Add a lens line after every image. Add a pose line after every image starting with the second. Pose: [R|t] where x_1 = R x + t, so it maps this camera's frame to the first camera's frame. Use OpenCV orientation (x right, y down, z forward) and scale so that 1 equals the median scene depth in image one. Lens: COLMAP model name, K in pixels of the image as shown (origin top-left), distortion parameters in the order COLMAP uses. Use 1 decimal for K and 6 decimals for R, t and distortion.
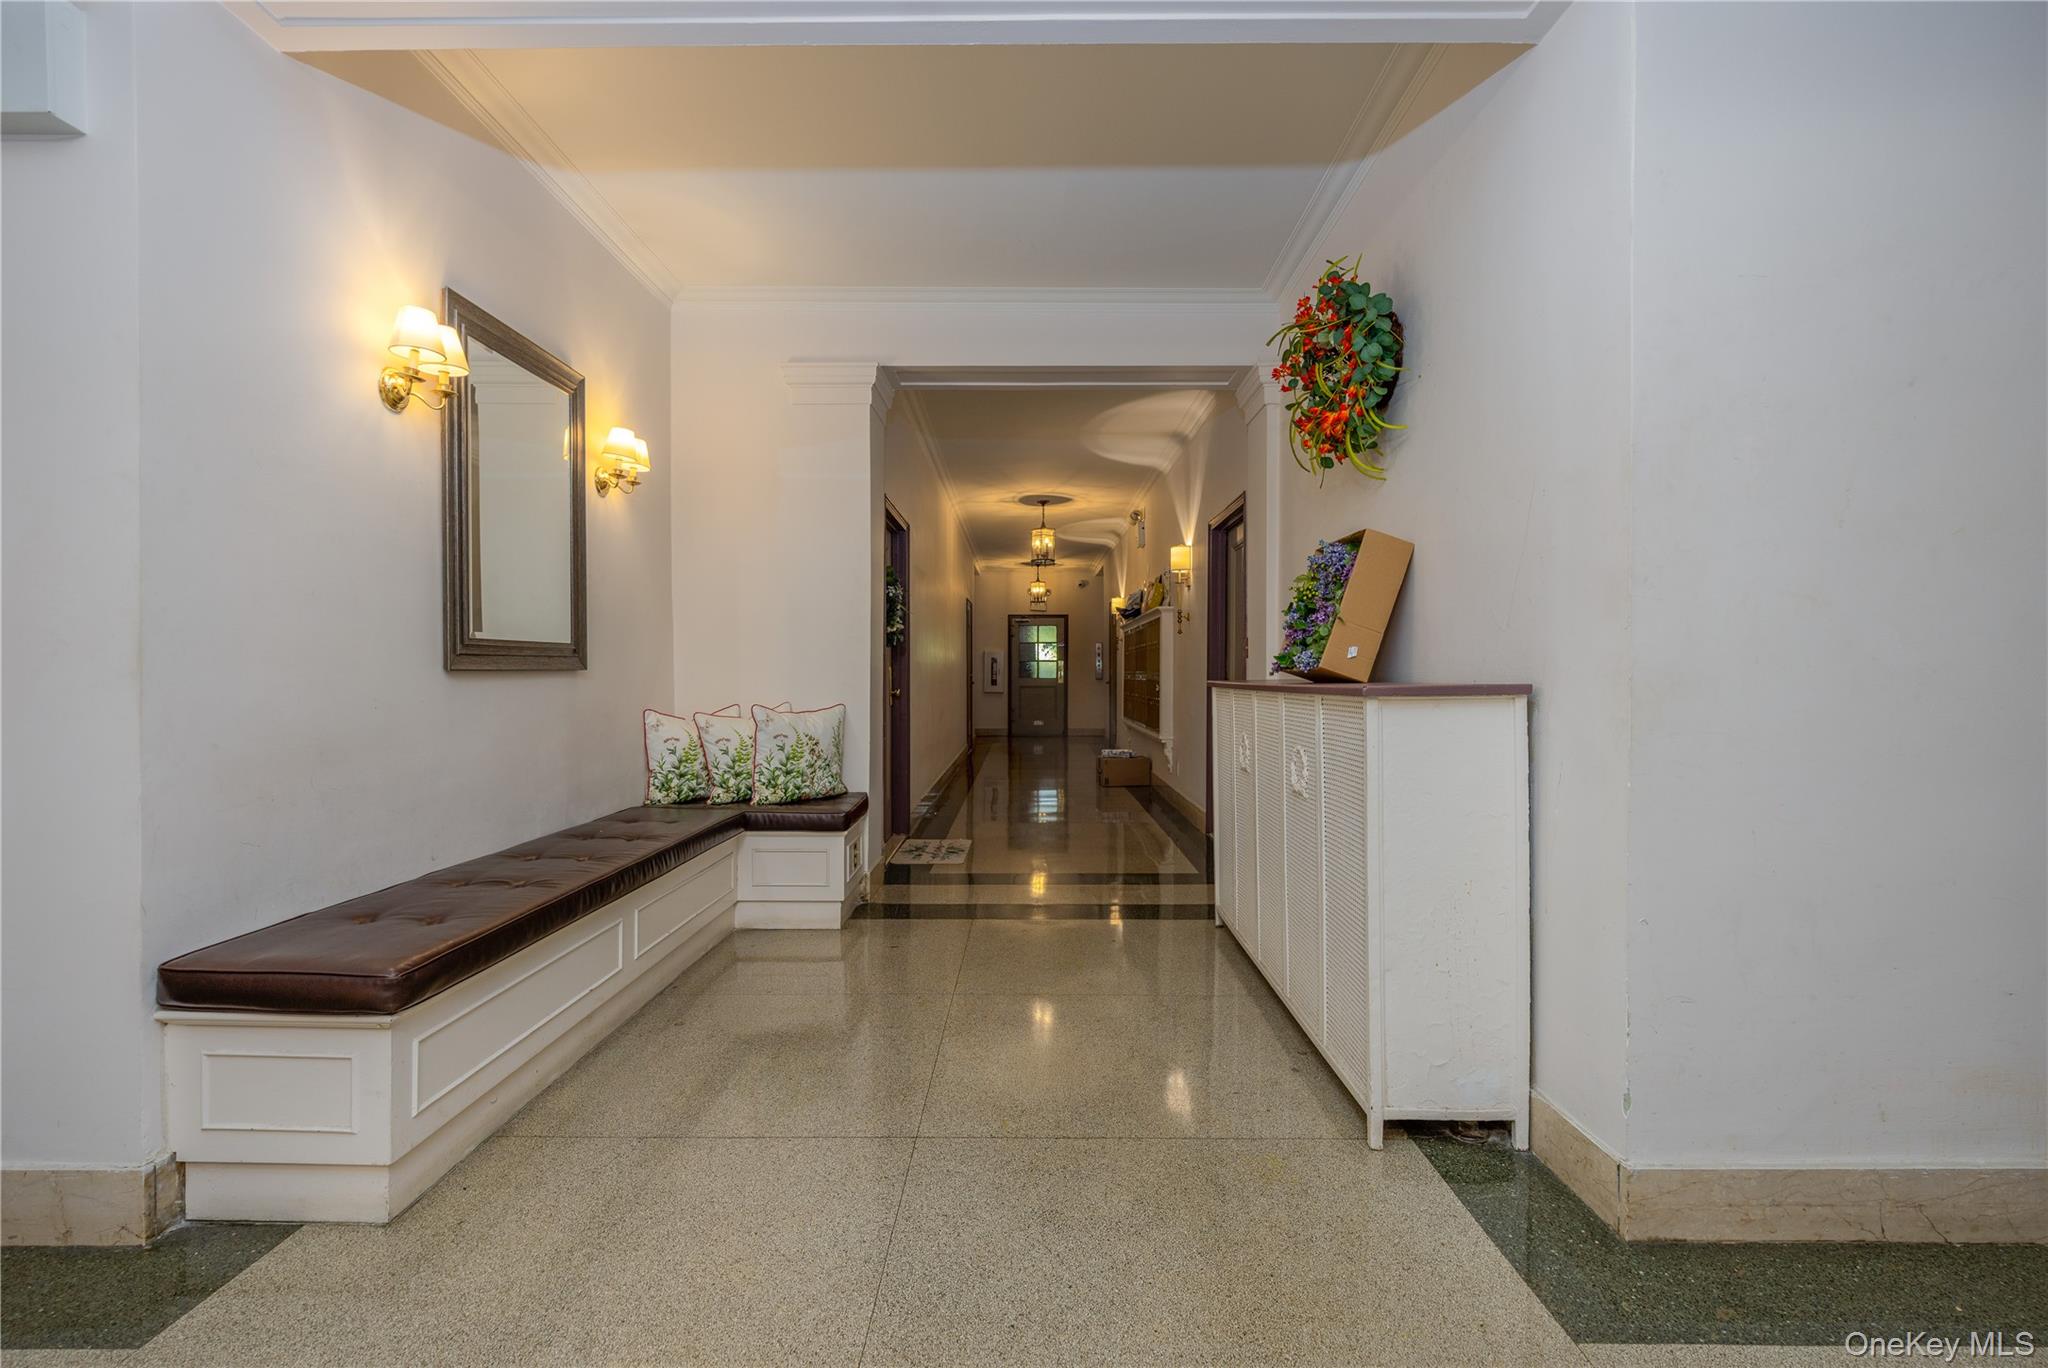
lens RADIAL K [[897.5, 0, 1024.0], [0, 897.5, 684.0], [0, 0, 1]] dist [0.000148, 0.000012]
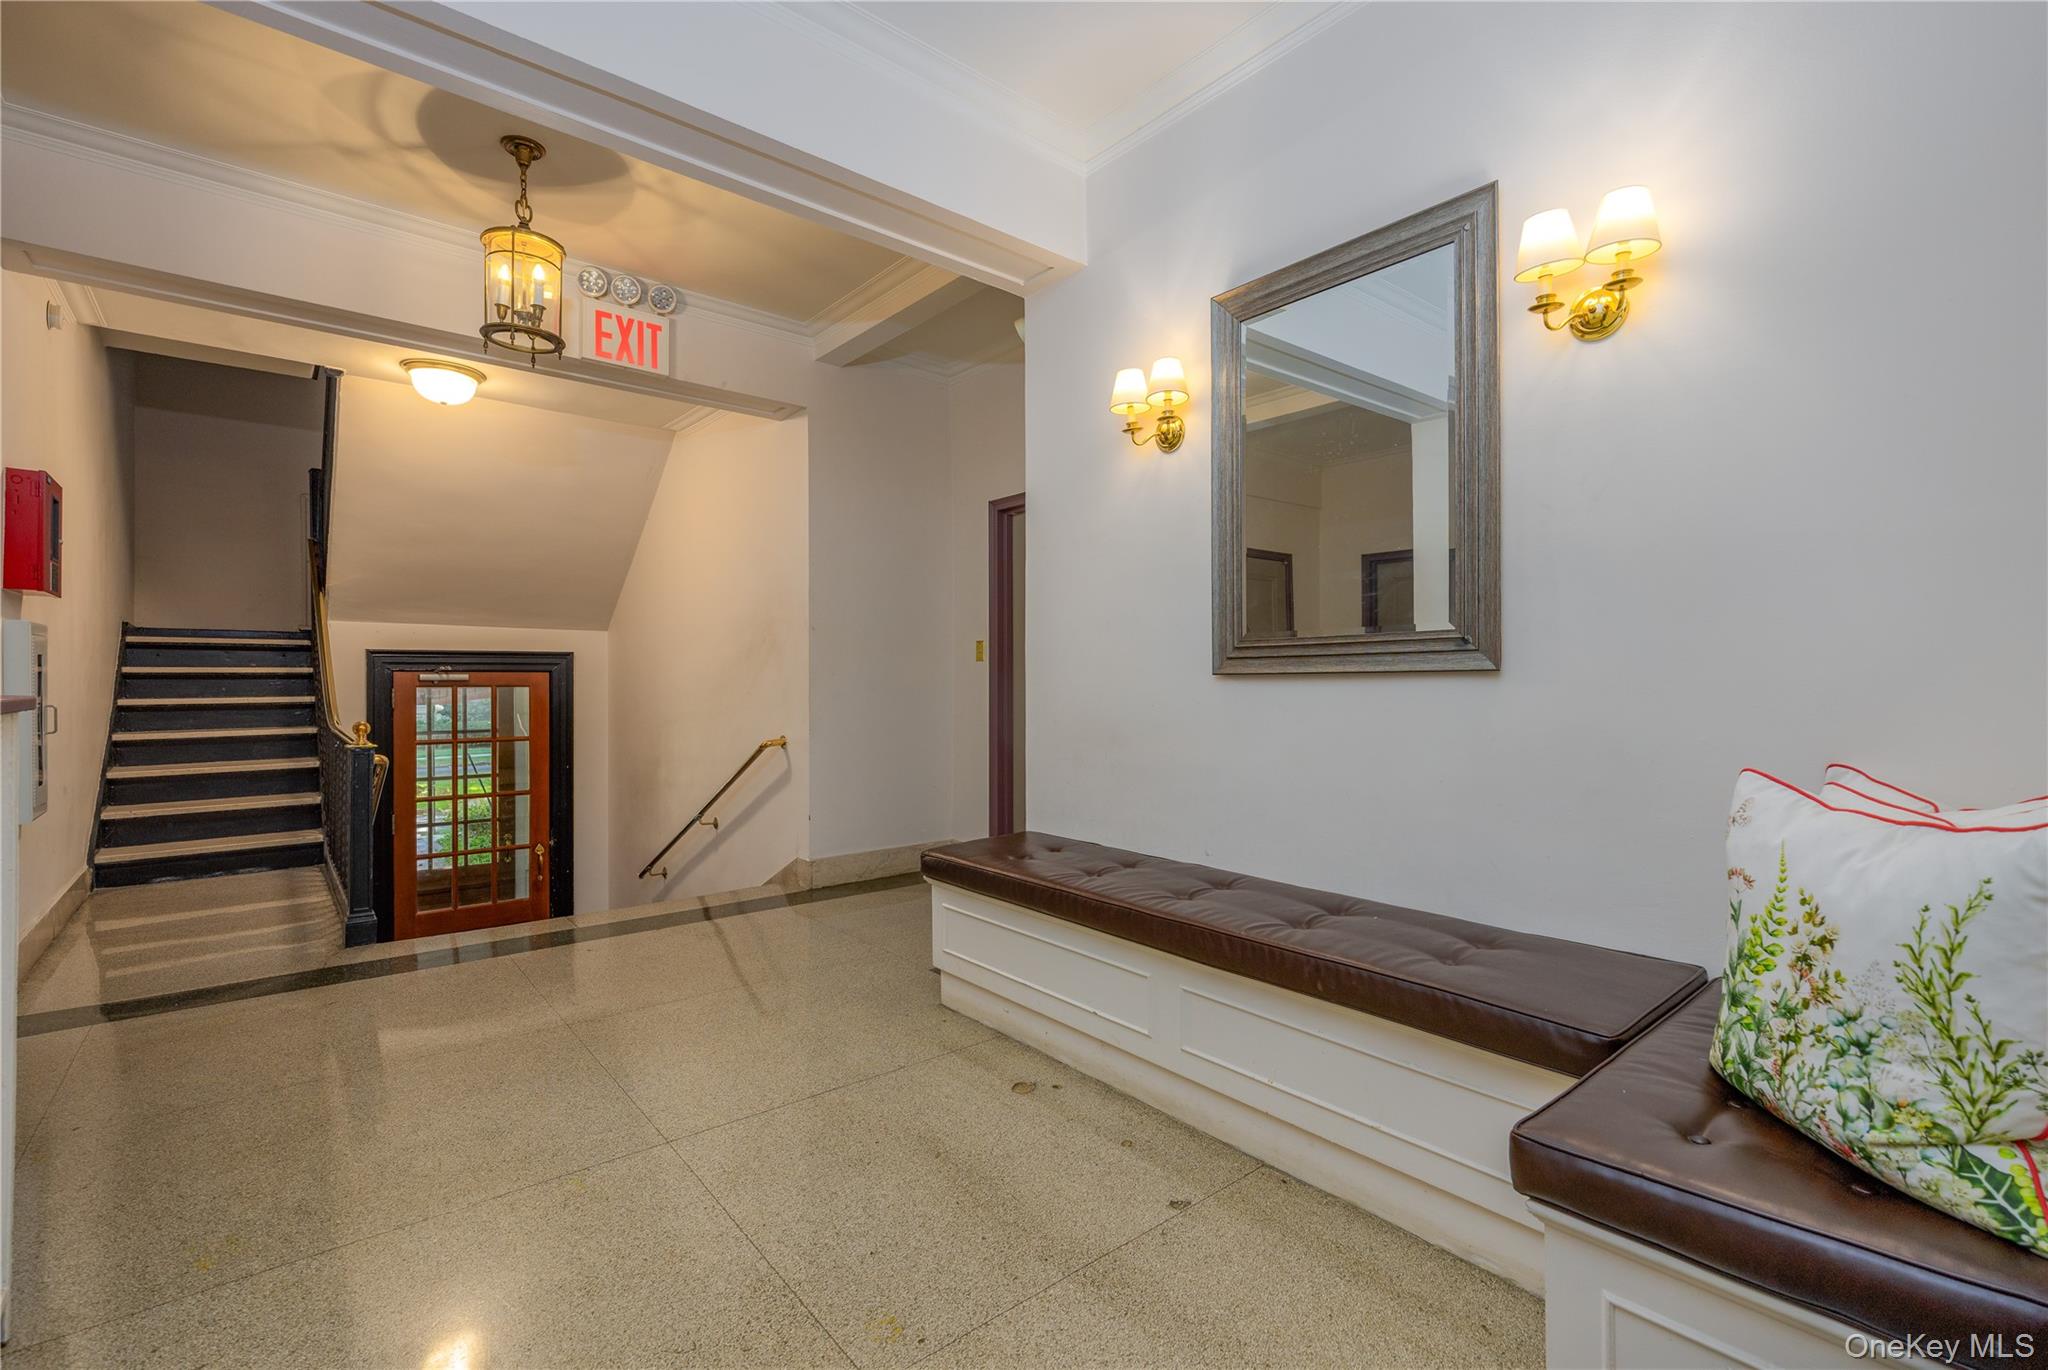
lens RADIAL K [[897.5, 0, 1024.0], [0, 897.5, 685.0], [0, 0, 1]] dist [0.000148, 0.000012]
pose [[-0.760024, 0.003252, -0.649887, 0.118457], [-0.009042, 0.999838, 0.015578, -0.010870], [0.649832, 0.017716, -0.759871, 1.057308]]
